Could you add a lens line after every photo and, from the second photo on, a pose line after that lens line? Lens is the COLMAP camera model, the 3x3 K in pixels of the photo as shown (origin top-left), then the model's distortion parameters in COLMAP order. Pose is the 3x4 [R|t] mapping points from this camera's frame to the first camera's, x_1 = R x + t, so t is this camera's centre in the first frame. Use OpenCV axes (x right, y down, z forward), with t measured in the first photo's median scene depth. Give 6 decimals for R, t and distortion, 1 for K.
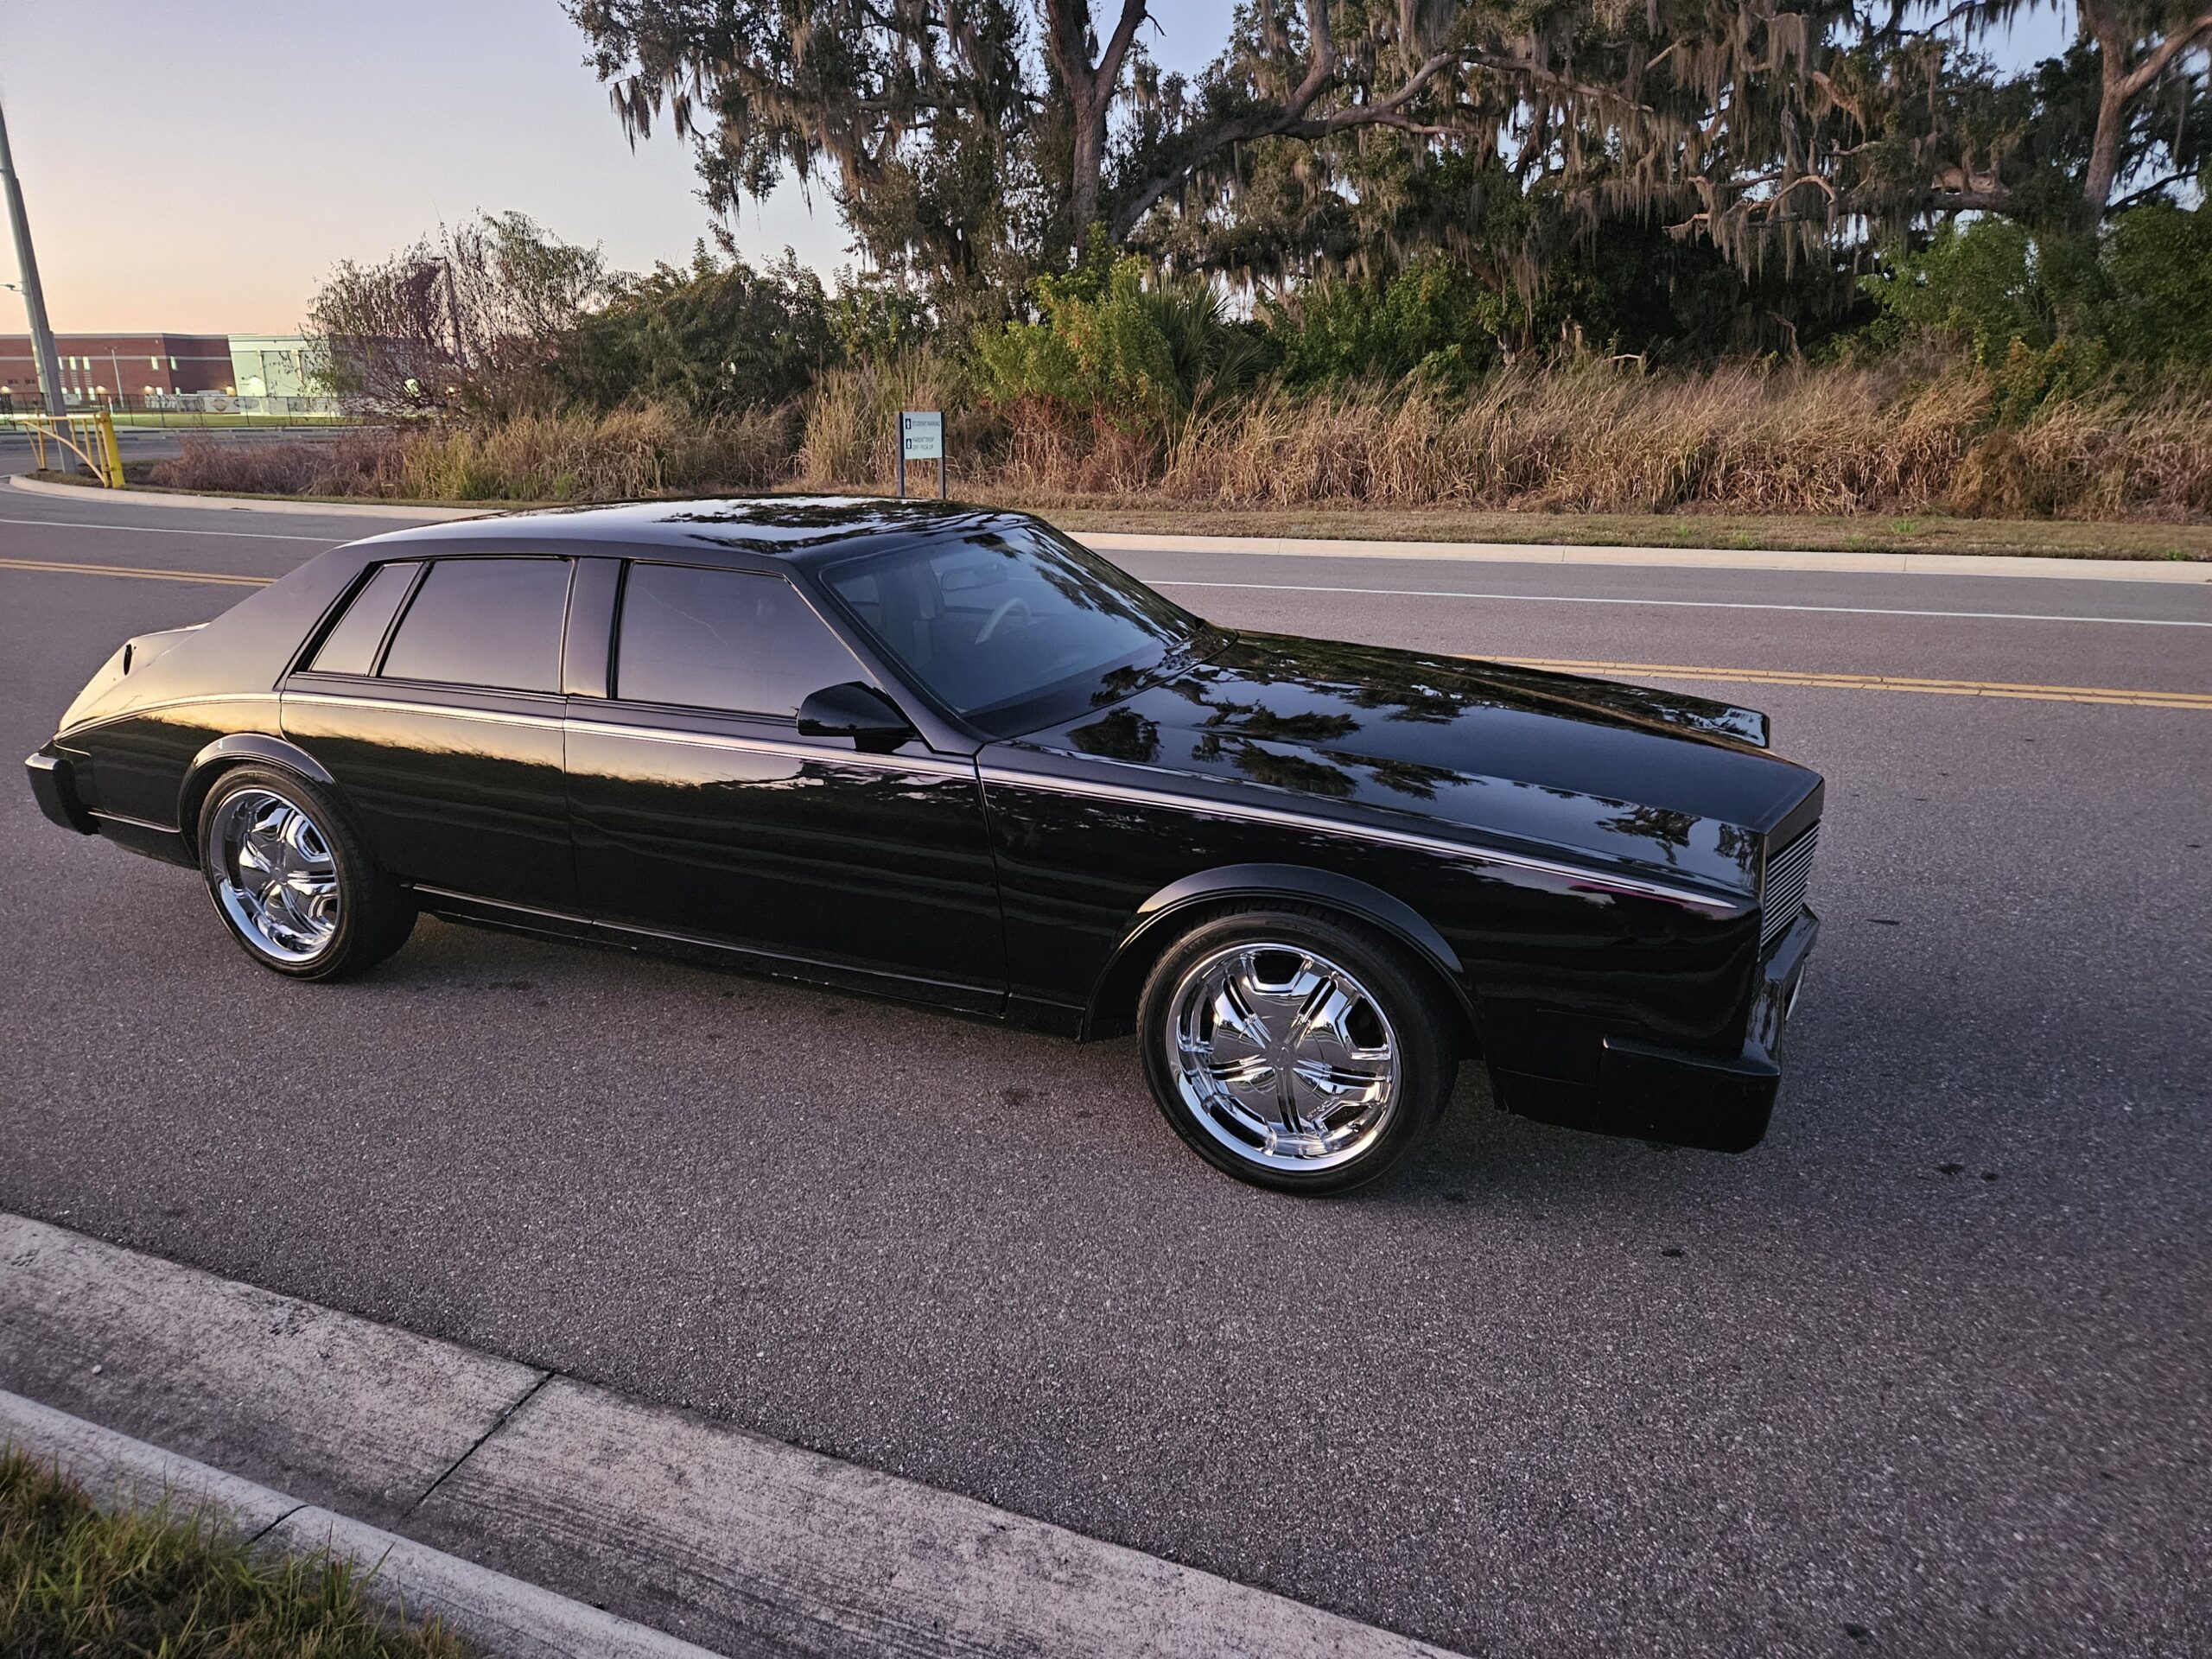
lens RADIAL K [[1486.8, 0, 1106.0], [0, 1486.8, 829.5], [0, 0, 1]] dist [0.030950, -0.001971]
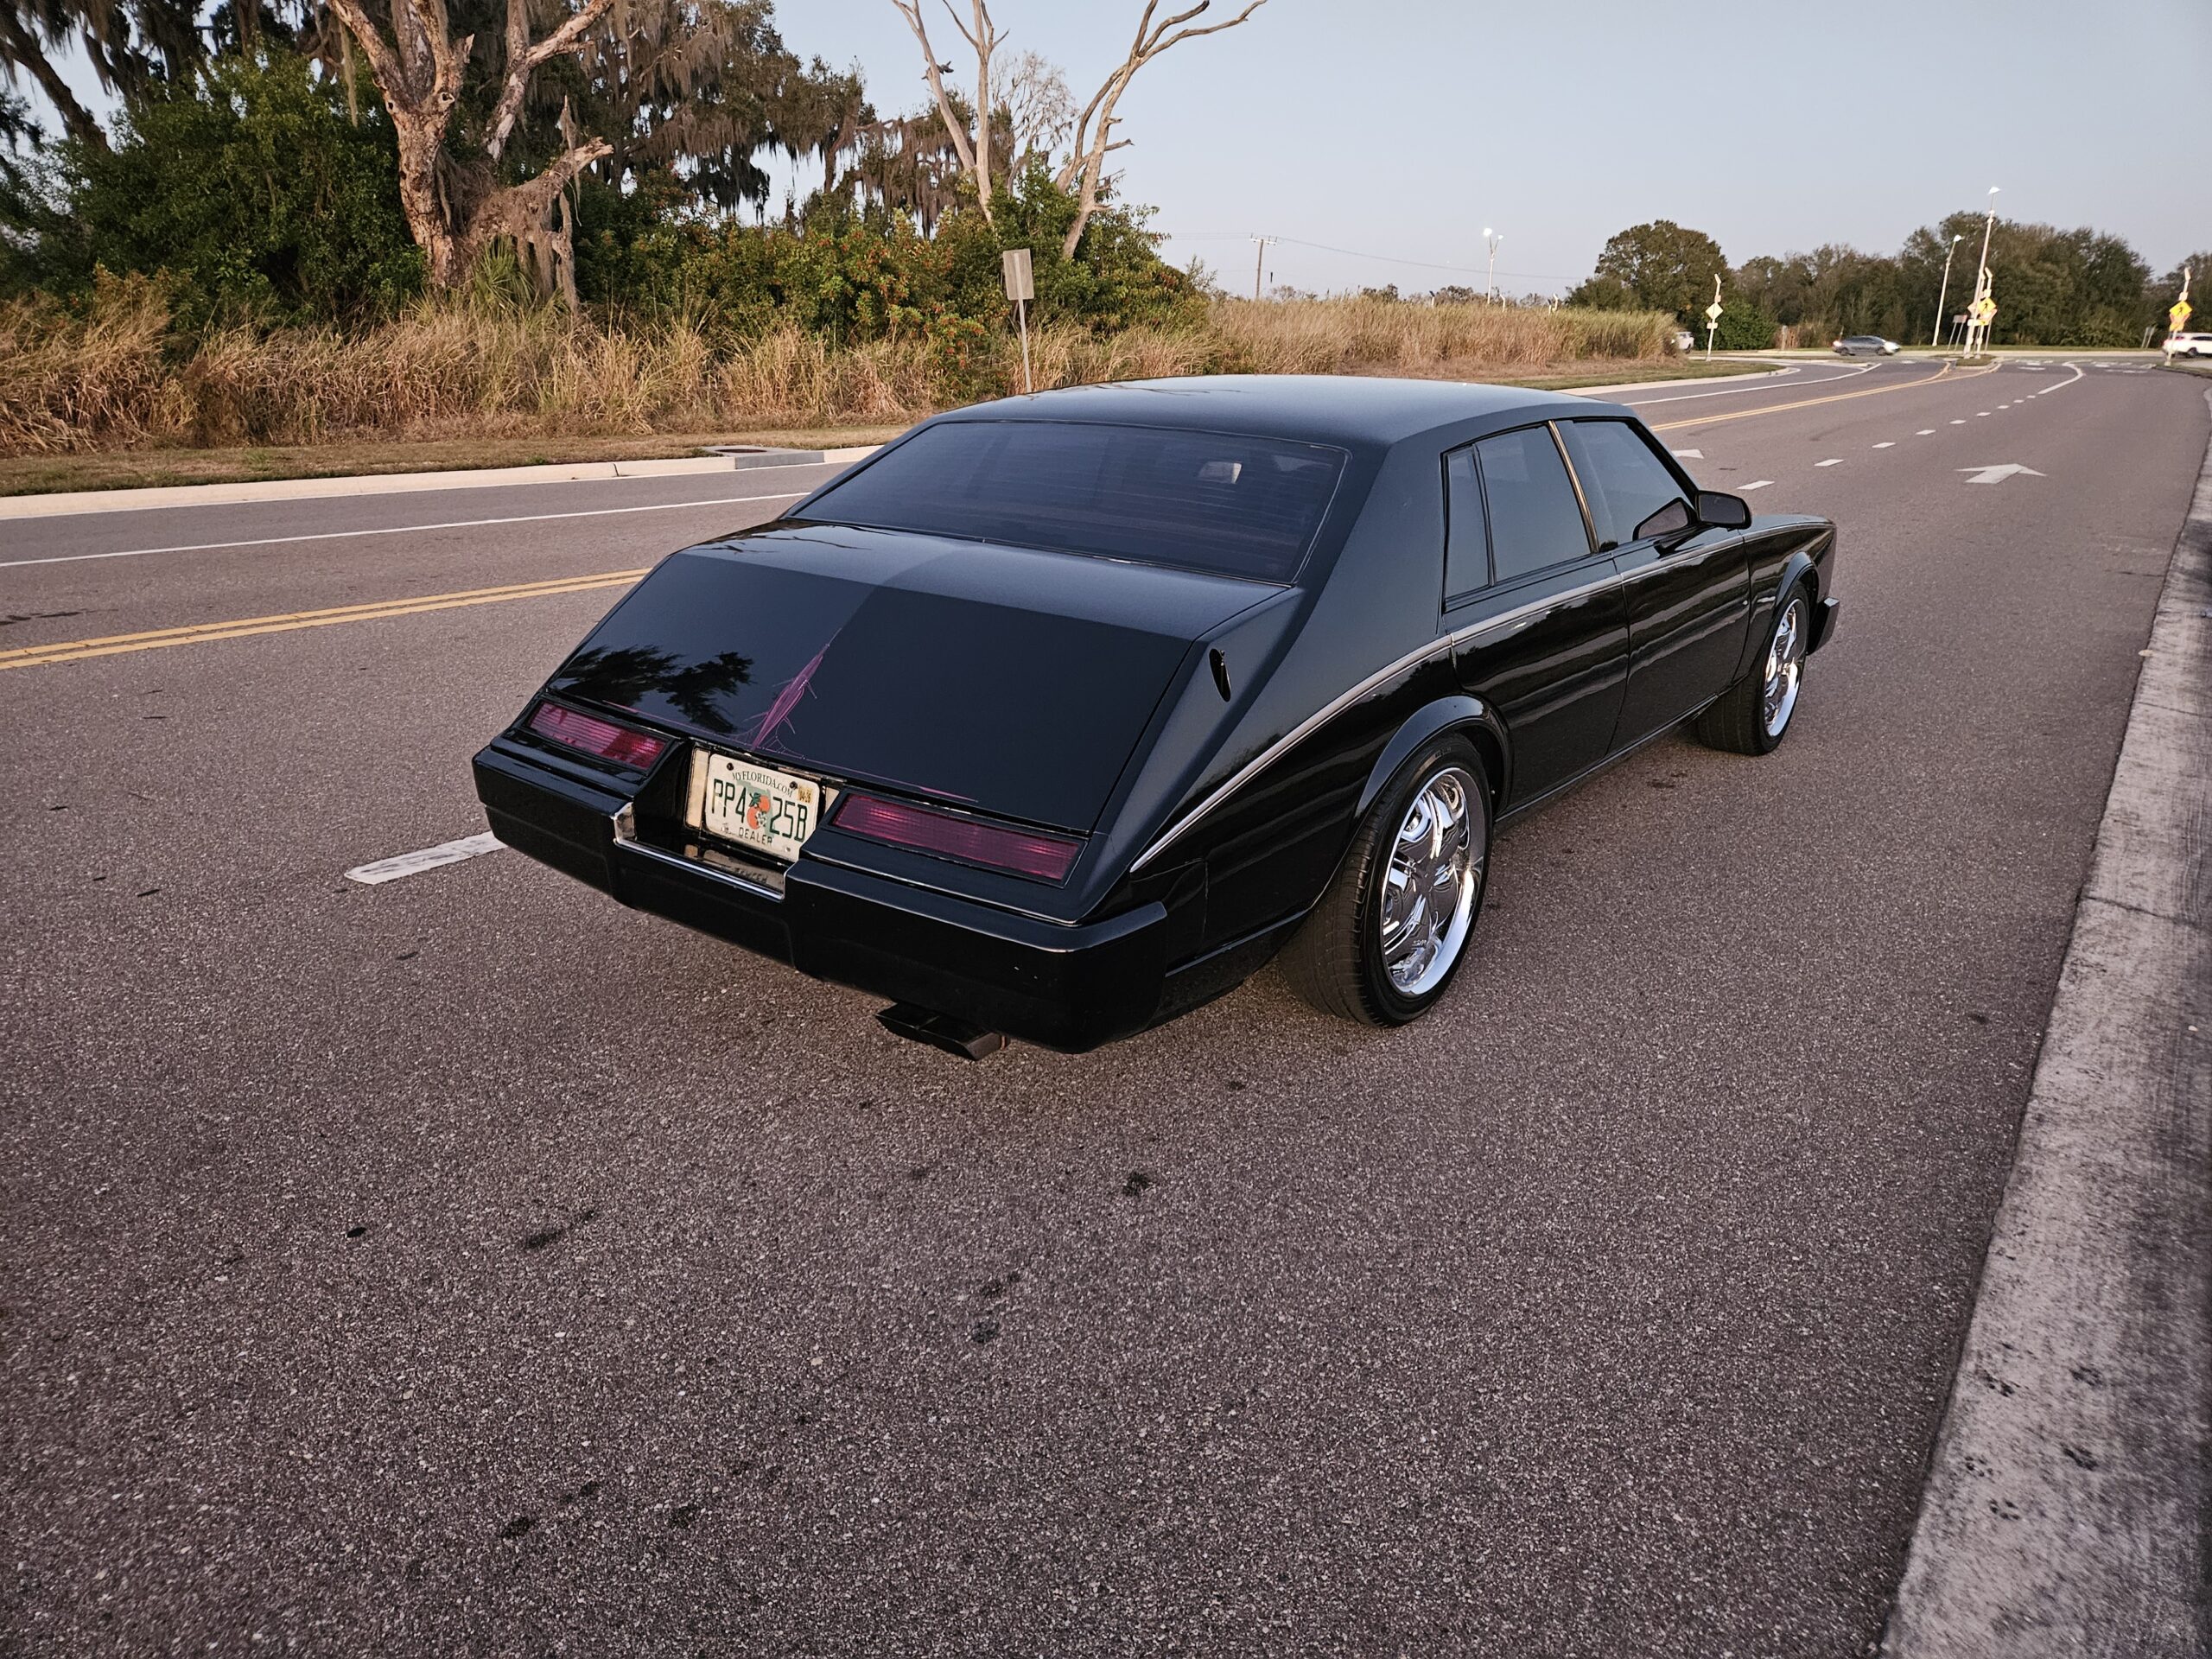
lens RADIAL K [[1486.8, 0, 1106.0], [0, 1486.8, 829.5], [0, 0, 1]] dist [0.030950, -0.001971]
pose [[0.222903, -0.296141, 0.928771, -2.027600], [0.264287, 0.935418, 0.234832, -0.340274], [-0.938332, 0.193117, 0.286773, 1.482920]]
